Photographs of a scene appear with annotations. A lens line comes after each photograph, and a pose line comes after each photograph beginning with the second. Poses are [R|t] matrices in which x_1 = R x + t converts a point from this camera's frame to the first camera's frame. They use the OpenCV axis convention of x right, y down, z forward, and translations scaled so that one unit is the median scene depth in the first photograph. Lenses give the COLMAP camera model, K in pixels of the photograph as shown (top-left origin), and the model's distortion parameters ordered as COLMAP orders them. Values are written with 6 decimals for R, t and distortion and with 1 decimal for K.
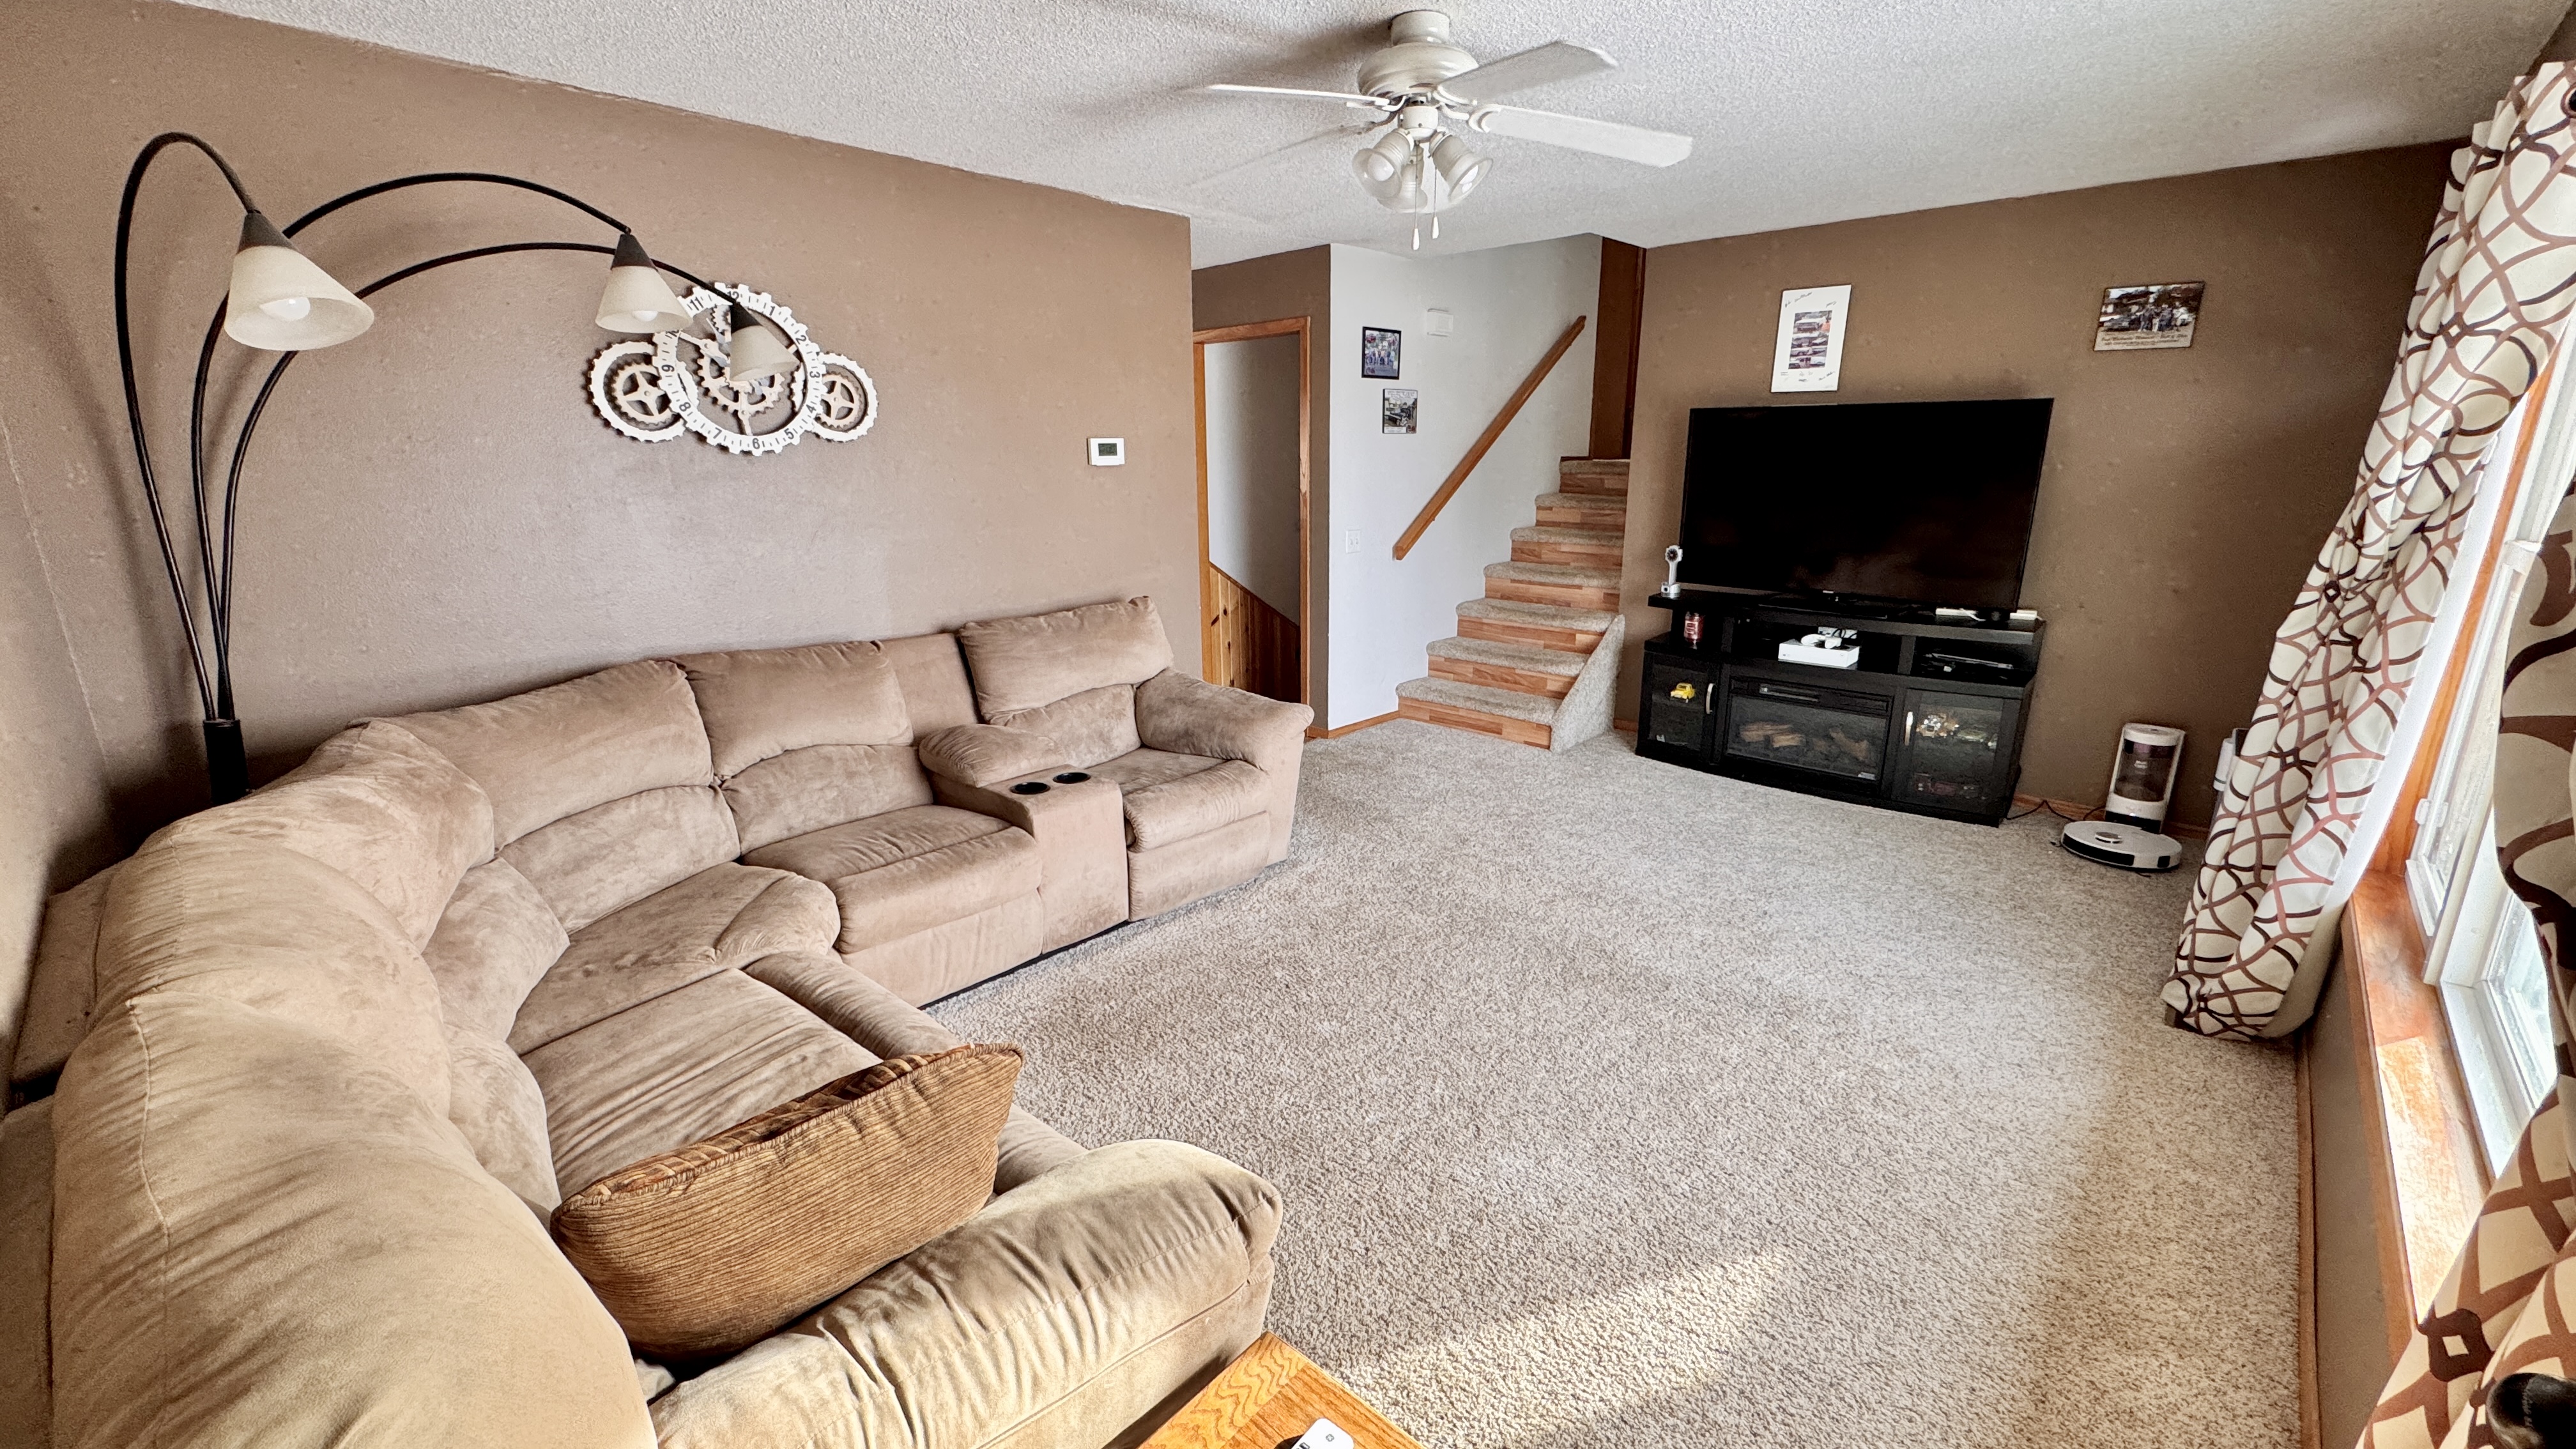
lens RADIAL K [[1025.6, 0, 1289.6], [0, 1025.6, 725.8], [0, 0, 1]] dist [-0.003395, 0.000353]
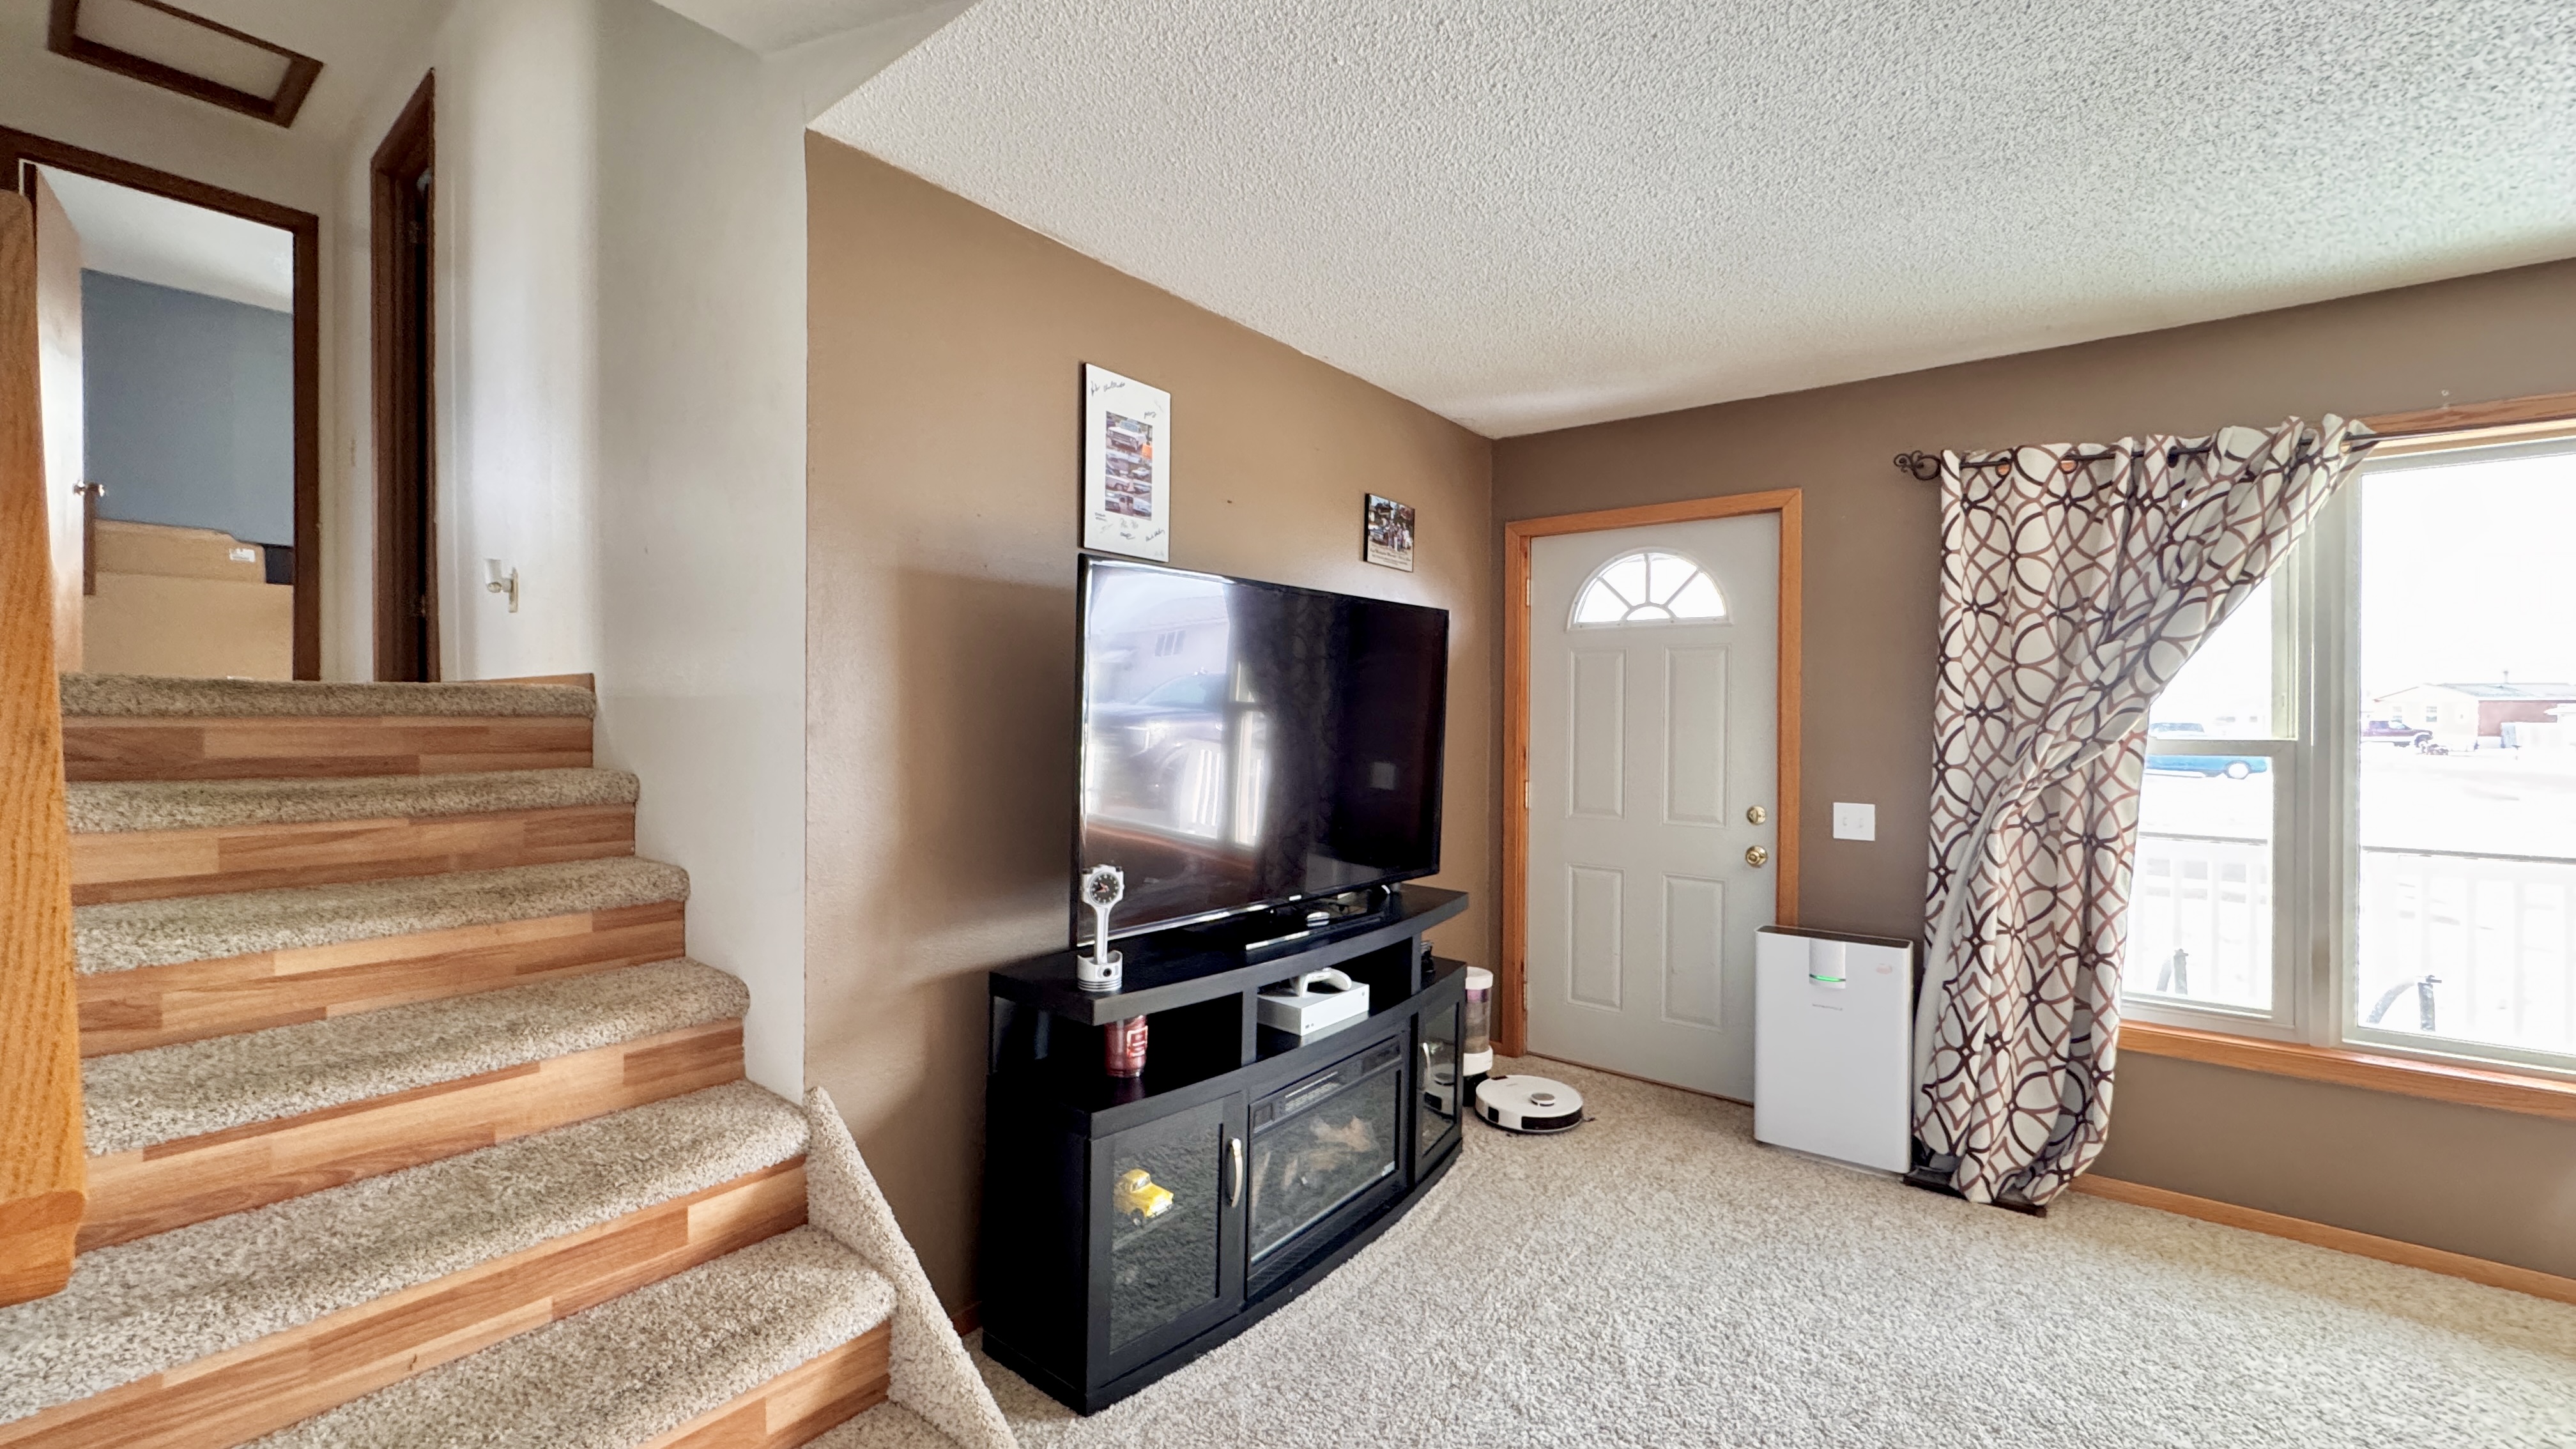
lens RADIAL K [[1025.6, 0, 1289.0], [0, 1025.6, 723.3], [0, 0, 1]] dist [-0.003395, 0.000353]
pose [[-0.096377, -0.012529, 0.995266, -0.069722], [0.240758, 0.969935, 0.035524, -0.291659], [-0.965788, 0.243041, -0.090463, 1.223396]]
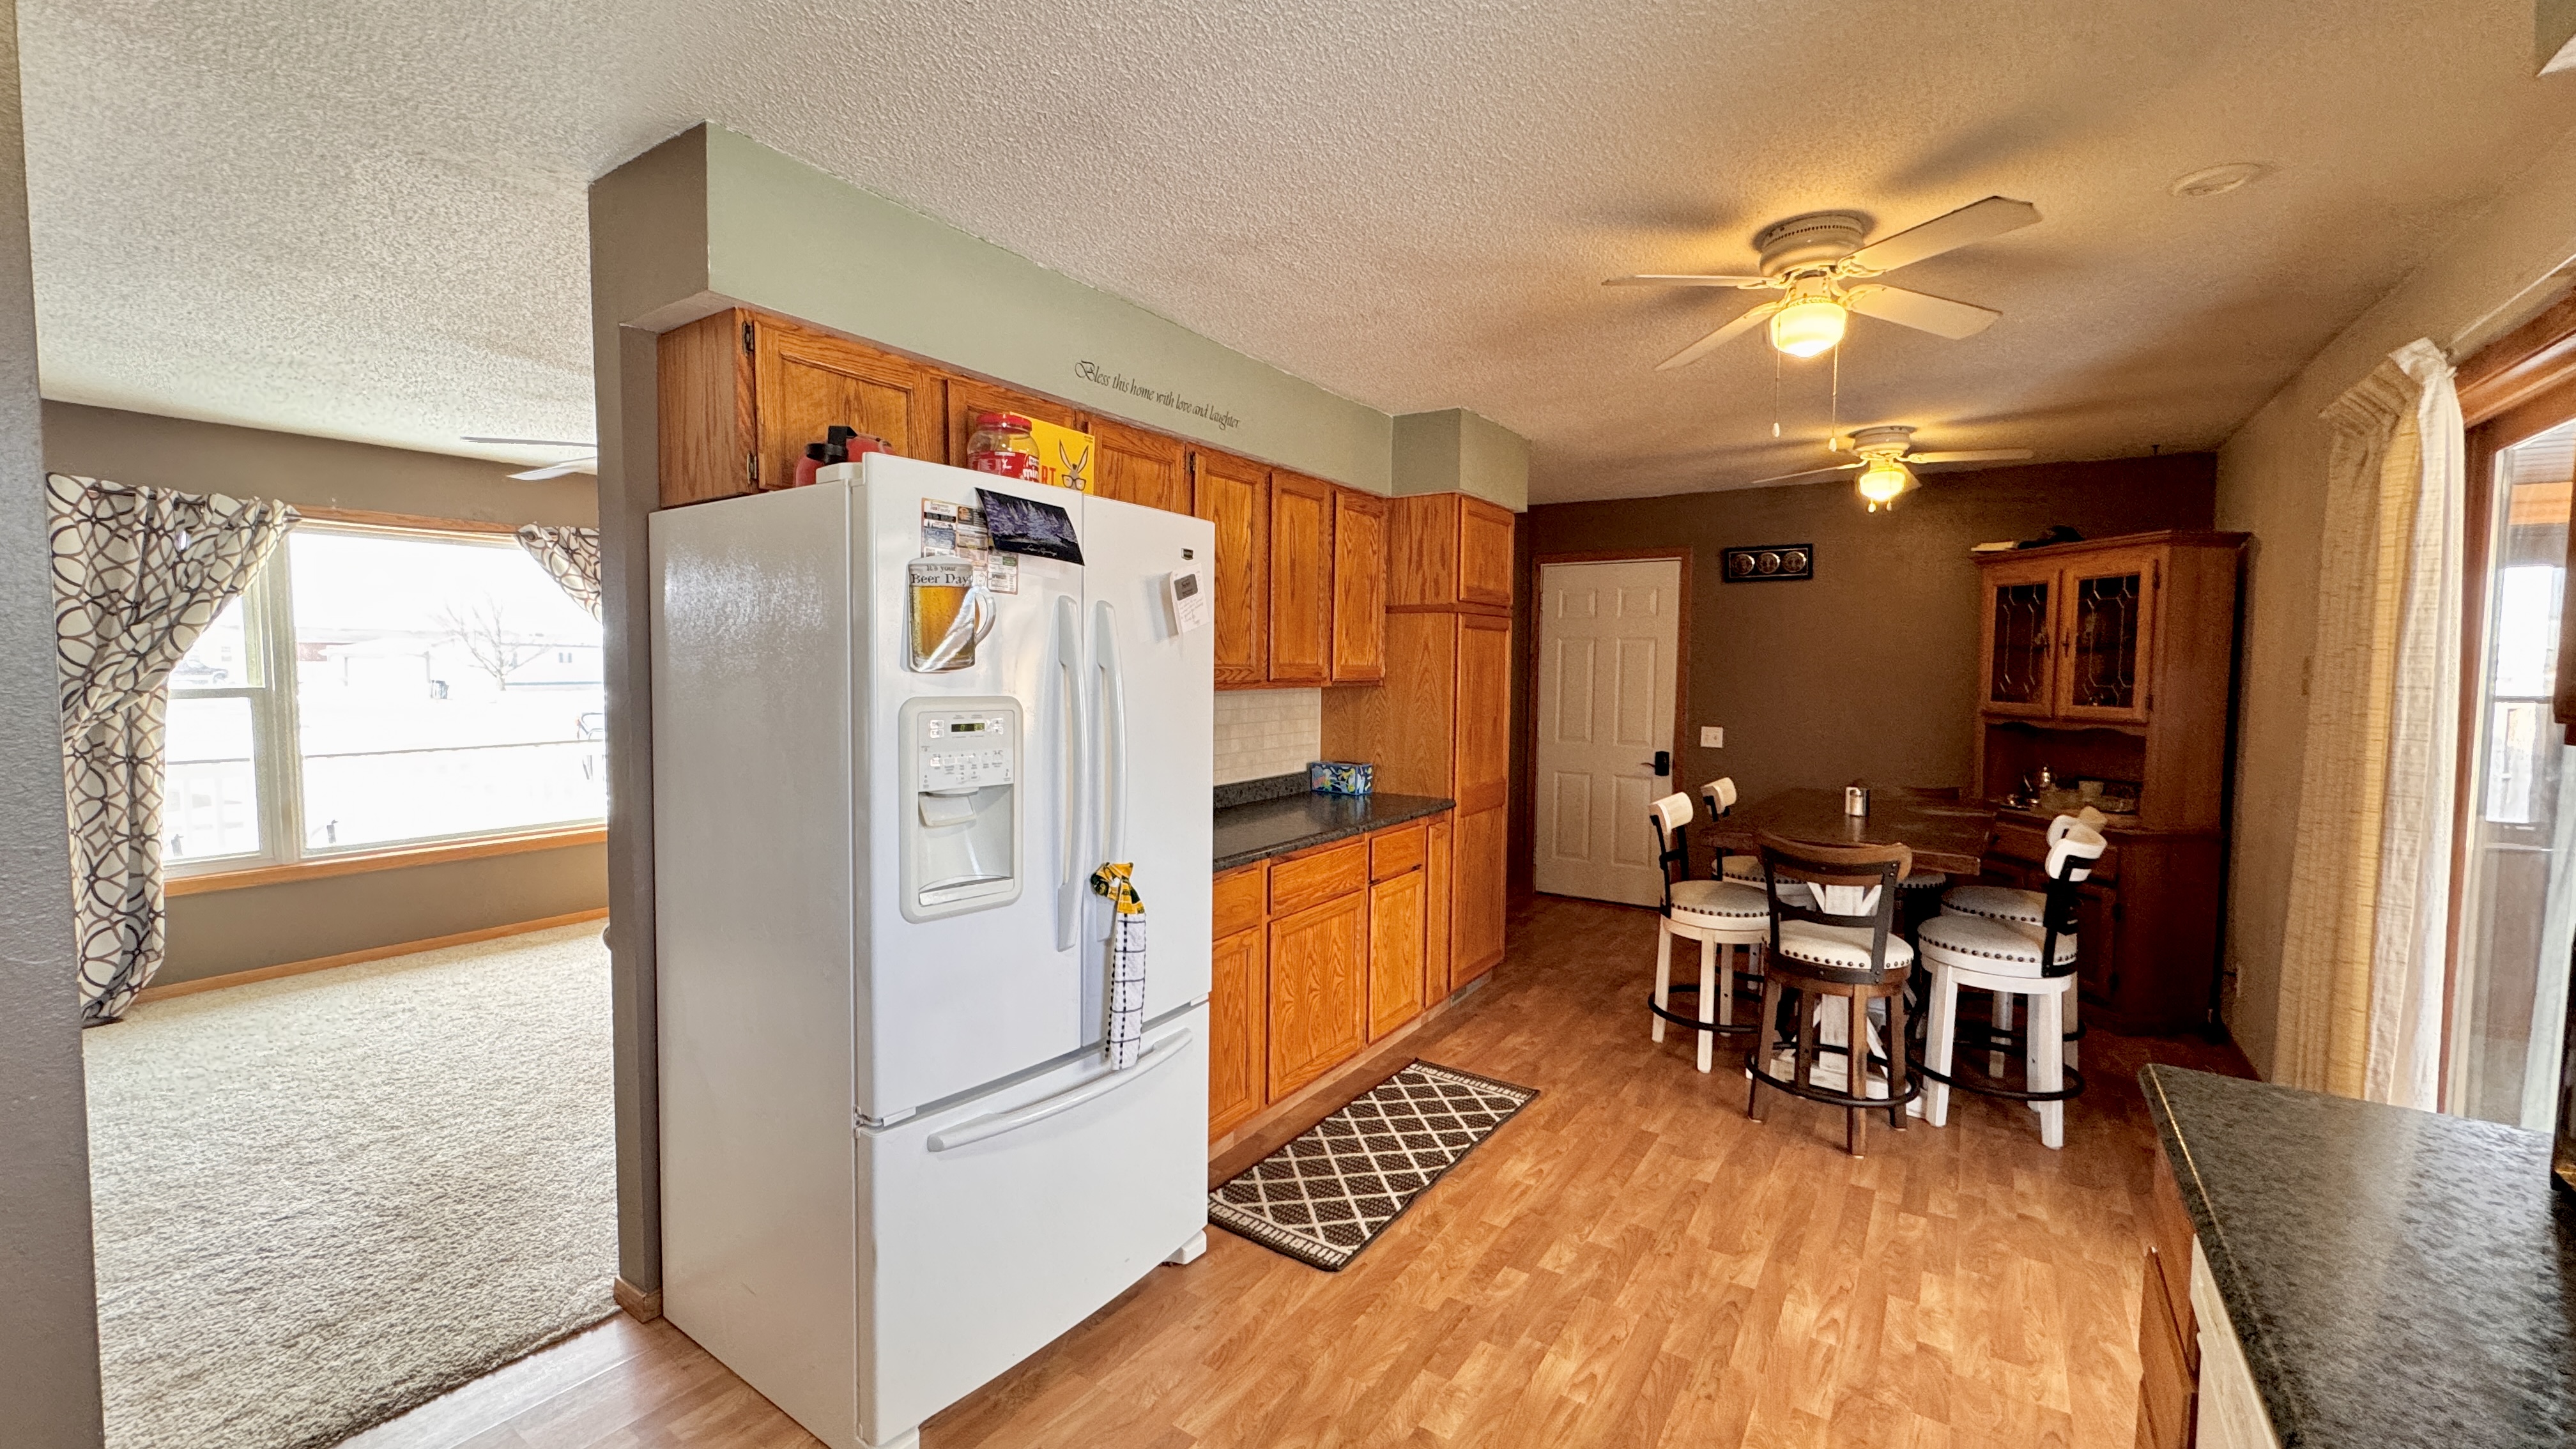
lens RADIAL K [[1025.6, 0, 1291.6], [0, 1025.6, 724.8], [0, 0, 1]] dist [-0.003395, 0.000353]
pose [[-0.984912, -0.000440, -0.173056, -0.409604], [-0.052666, 0.953327, 0.297312, -0.465539], [0.164848, 0.301941, -0.938966, 1.826576]]
